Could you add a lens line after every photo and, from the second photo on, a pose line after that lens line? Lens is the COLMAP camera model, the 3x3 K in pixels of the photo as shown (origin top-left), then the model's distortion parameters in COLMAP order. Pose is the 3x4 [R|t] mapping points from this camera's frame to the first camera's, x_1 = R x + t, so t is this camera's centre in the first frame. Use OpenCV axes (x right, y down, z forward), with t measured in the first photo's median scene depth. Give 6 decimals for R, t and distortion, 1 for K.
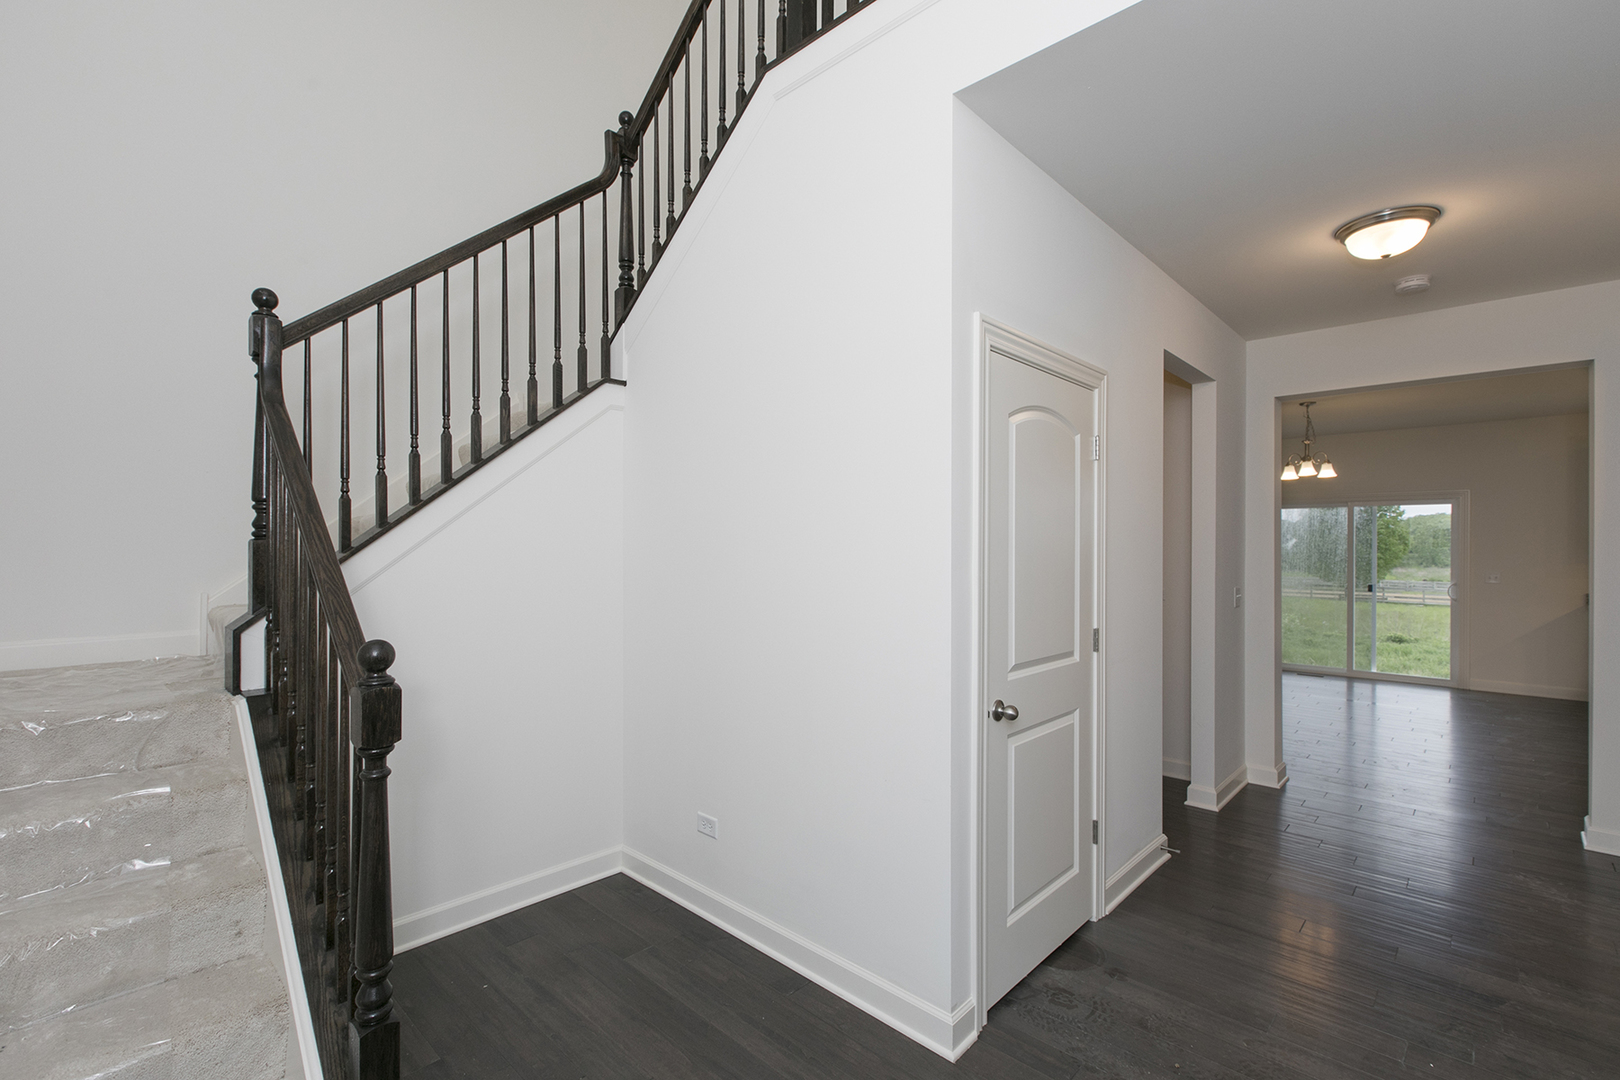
lens RADIAL K [[728.3, 0, 799.5], [0, 728.3, 551.6], [0, 0, 1]] dist [-0.002996, 0.000357]
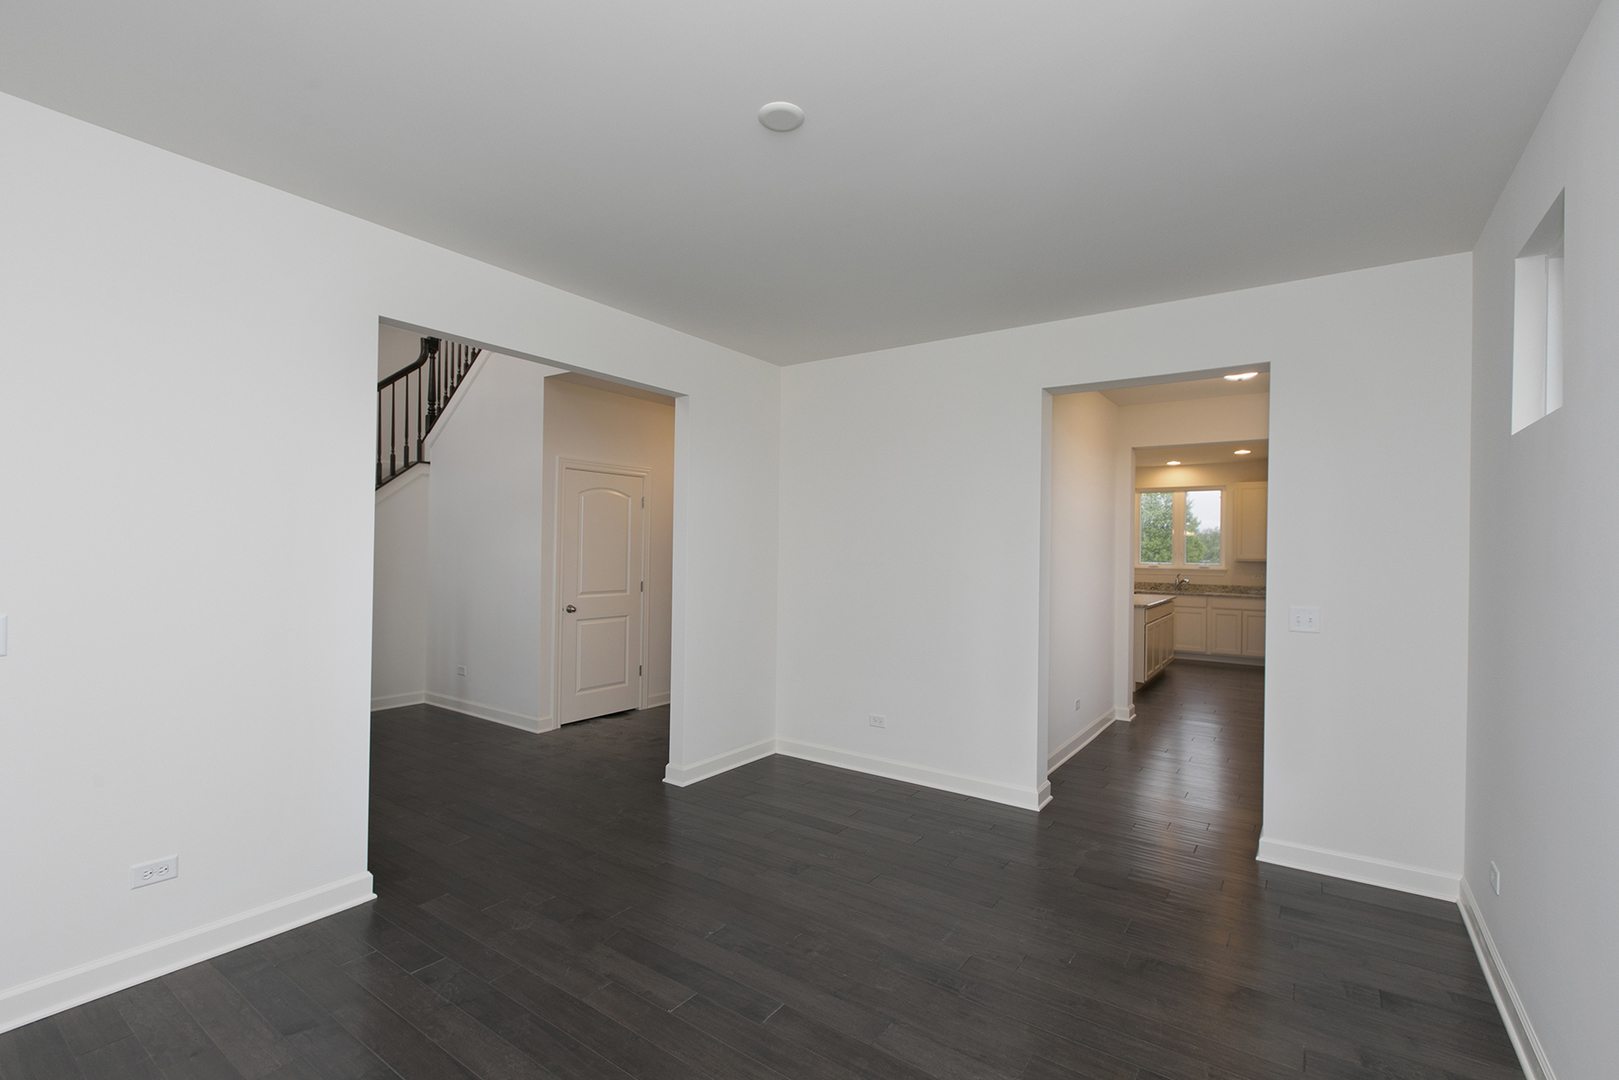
lens RADIAL K [[727.9, 0, 806.4], [0, 727.9, 547.2], [0, 0, 1]] dist [-0.002996, 0.000357]
pose [[0.988551, 0.009539, 0.150583, 0.505657], [-0.008274, 0.999925, -0.009028, 0.012837], [-0.150658, 0.007679, 0.988556, -1.181920]]
